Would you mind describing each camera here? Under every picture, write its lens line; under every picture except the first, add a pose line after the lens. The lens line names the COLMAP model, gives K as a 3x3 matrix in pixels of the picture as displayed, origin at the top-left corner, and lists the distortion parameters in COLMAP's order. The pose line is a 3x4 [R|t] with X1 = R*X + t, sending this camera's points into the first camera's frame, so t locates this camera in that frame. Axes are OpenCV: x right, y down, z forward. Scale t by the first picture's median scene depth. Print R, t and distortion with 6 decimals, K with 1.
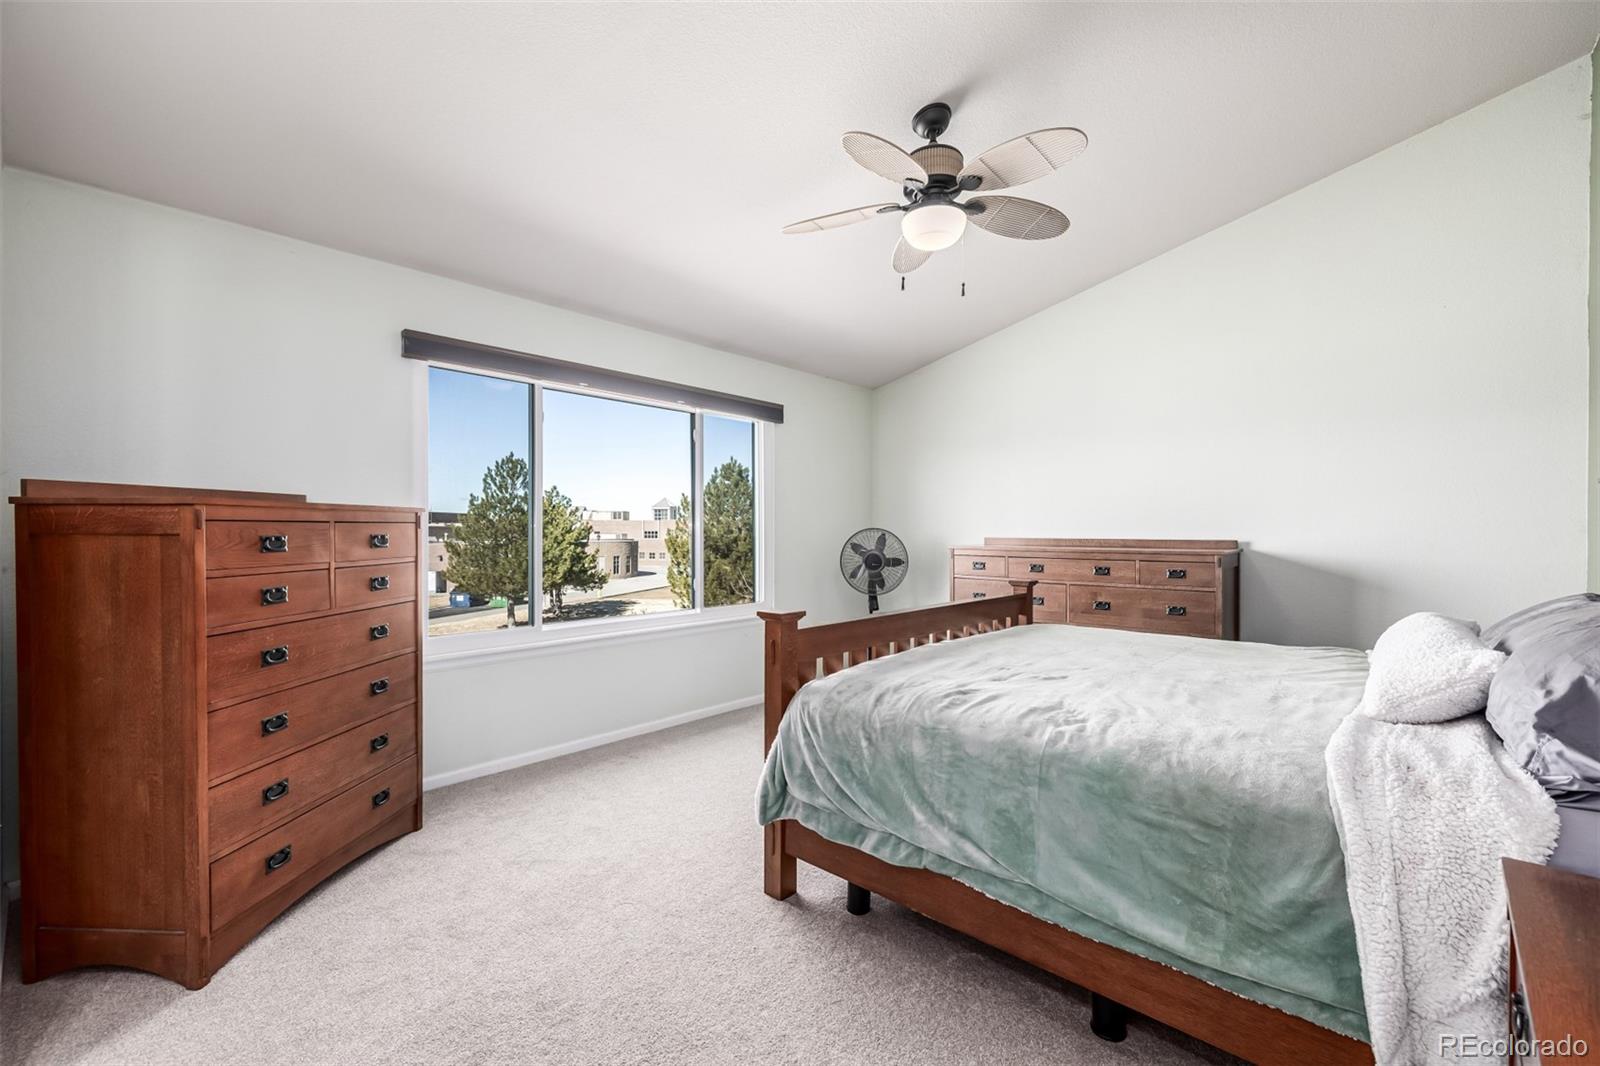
lens RADIAL K [[678.3, 0, 798.4], [0, 678.3, 534.8], [0, 0, 1]] dist [0.001539, 0.000621]
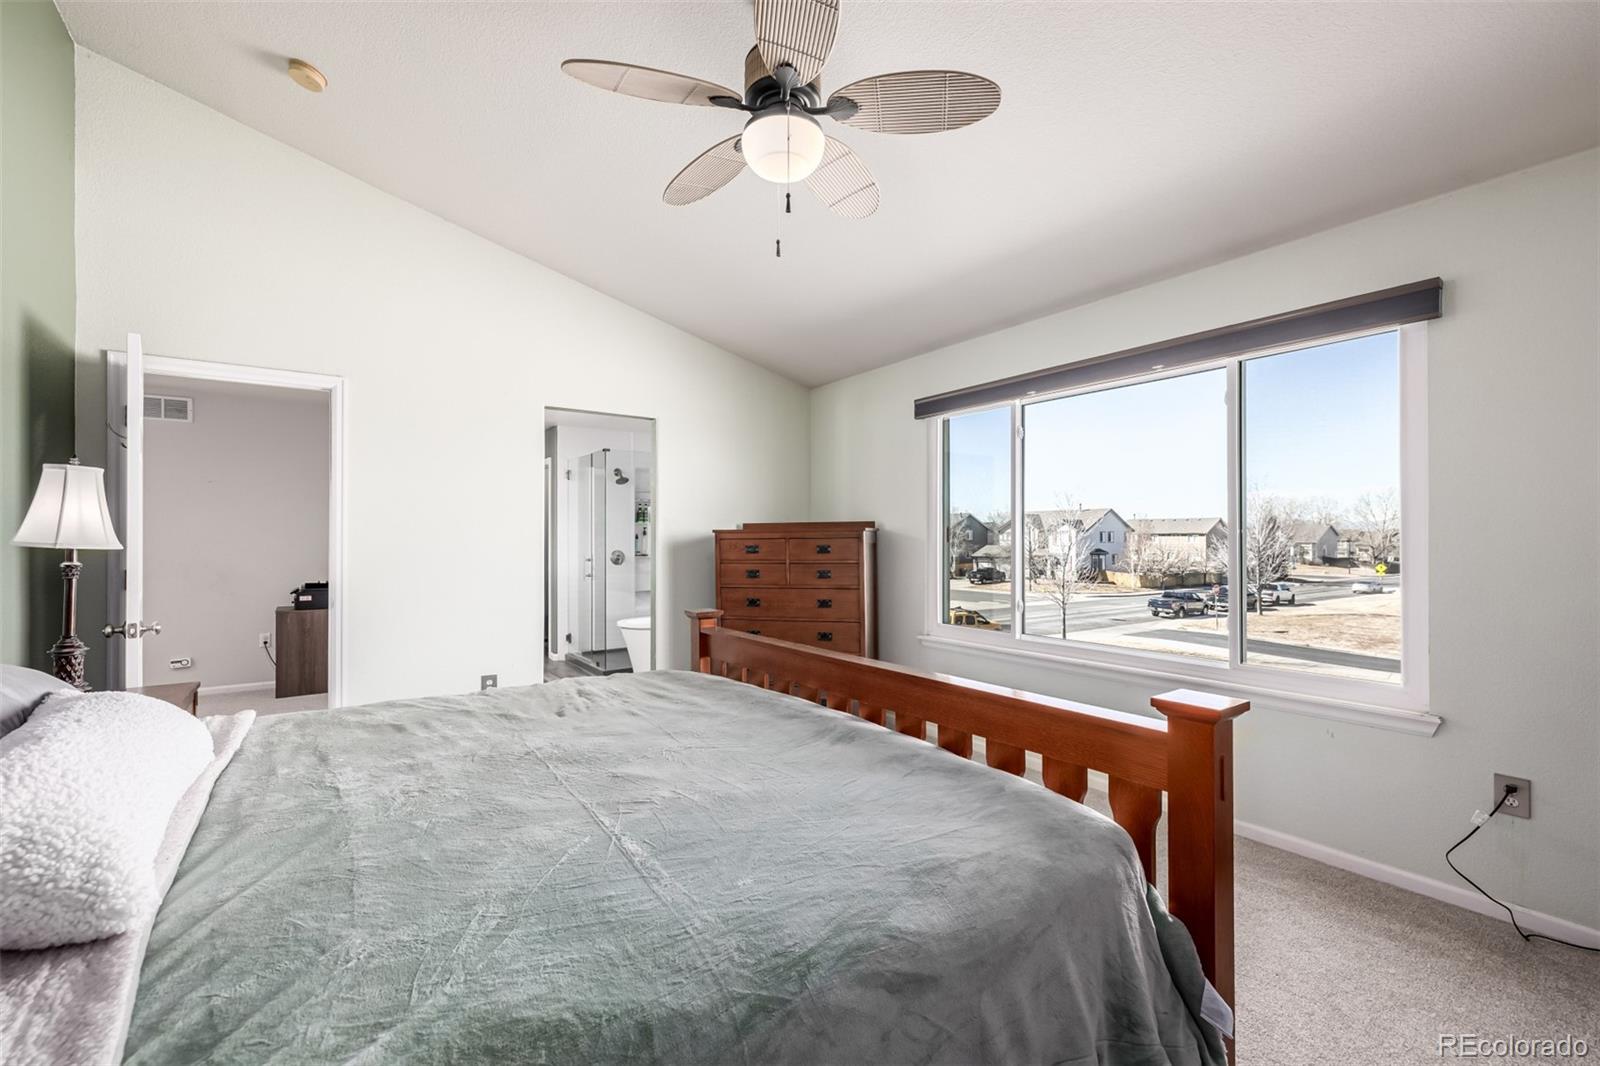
lens RADIAL K [[678.3, 0, 792.1], [0, 678.3, 534.0], [0, 0, 1]] dist [0.001539, 0.000621]
pose [[-0.227090, -0.007457, -0.973845, 0.700994], [-0.004569, 0.999968, -0.006591, -0.011554], [0.973863, 0.002953, -0.227117, 0.882068]]
